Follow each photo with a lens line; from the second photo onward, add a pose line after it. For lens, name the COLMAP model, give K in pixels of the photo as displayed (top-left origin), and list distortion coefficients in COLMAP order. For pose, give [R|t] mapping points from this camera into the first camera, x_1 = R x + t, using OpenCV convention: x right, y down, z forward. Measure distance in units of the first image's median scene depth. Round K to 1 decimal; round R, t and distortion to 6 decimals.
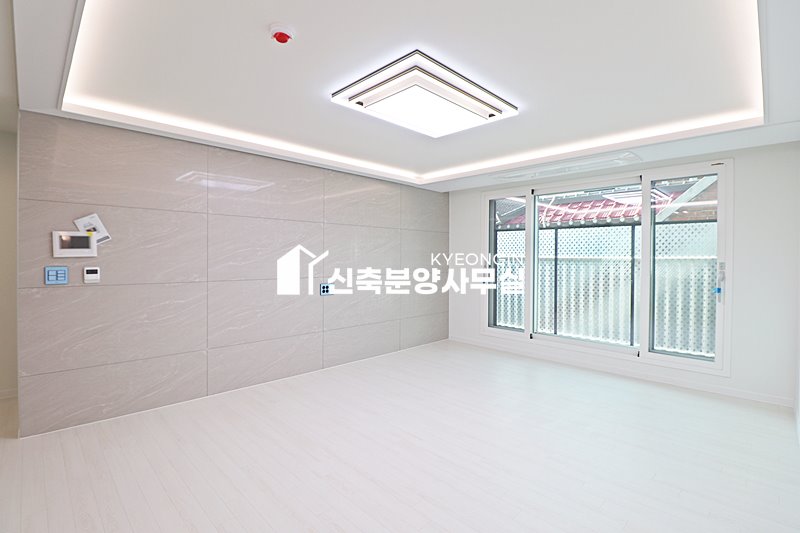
lens RADIAL K [[378.0, 0, 397.0], [0, 378.0, 263.6], [0, 0, 1]] dist [-0.014131, -0.000682]
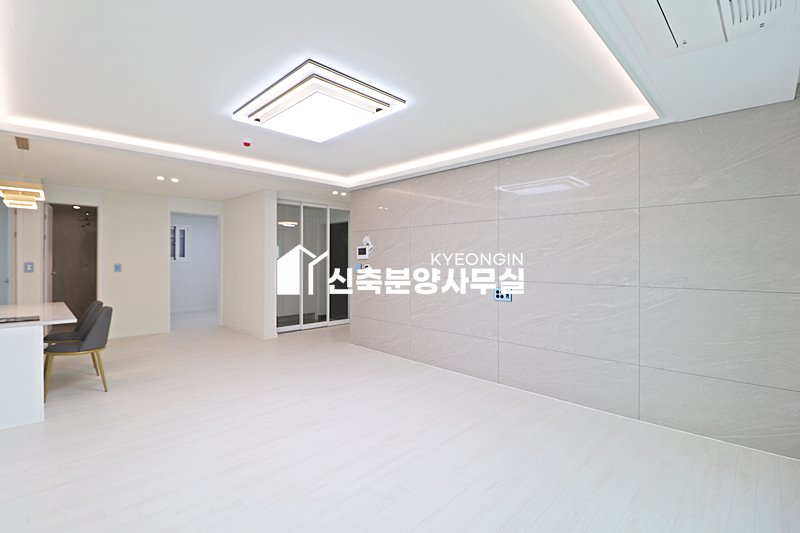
lens RADIAL K [[371.3, 0, 400.0], [0, 371.3, 260.7], [0, 0, 1]] dist [0.011693, -0.018848]
pose [[0.007369, -0.002144, -0.999971, 0.591433], [-0.015585, 0.999876, -0.002259, -0.004672], [0.999851, 0.015601, 0.007335, 0.654199]]
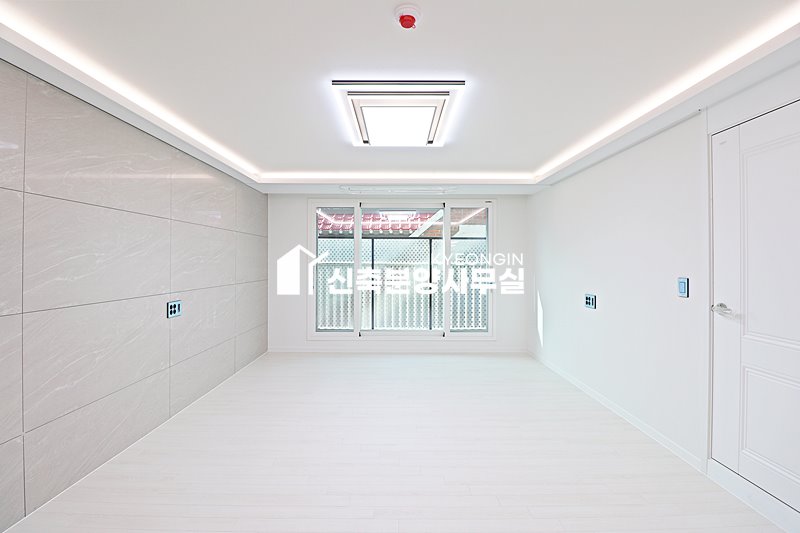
lens RADIAL K [[371.3, 0, 400.0], [0, 371.3, 260.7], [0, 0, 1]] dist [0.011693, -0.018848]
pose [[0.696509, -0.002904, 0.717542, -0.347129], [0.015206, 0.999827, -0.010714, -0.010714], [-0.717387, 0.018373, 0.696433, 0.149289]]
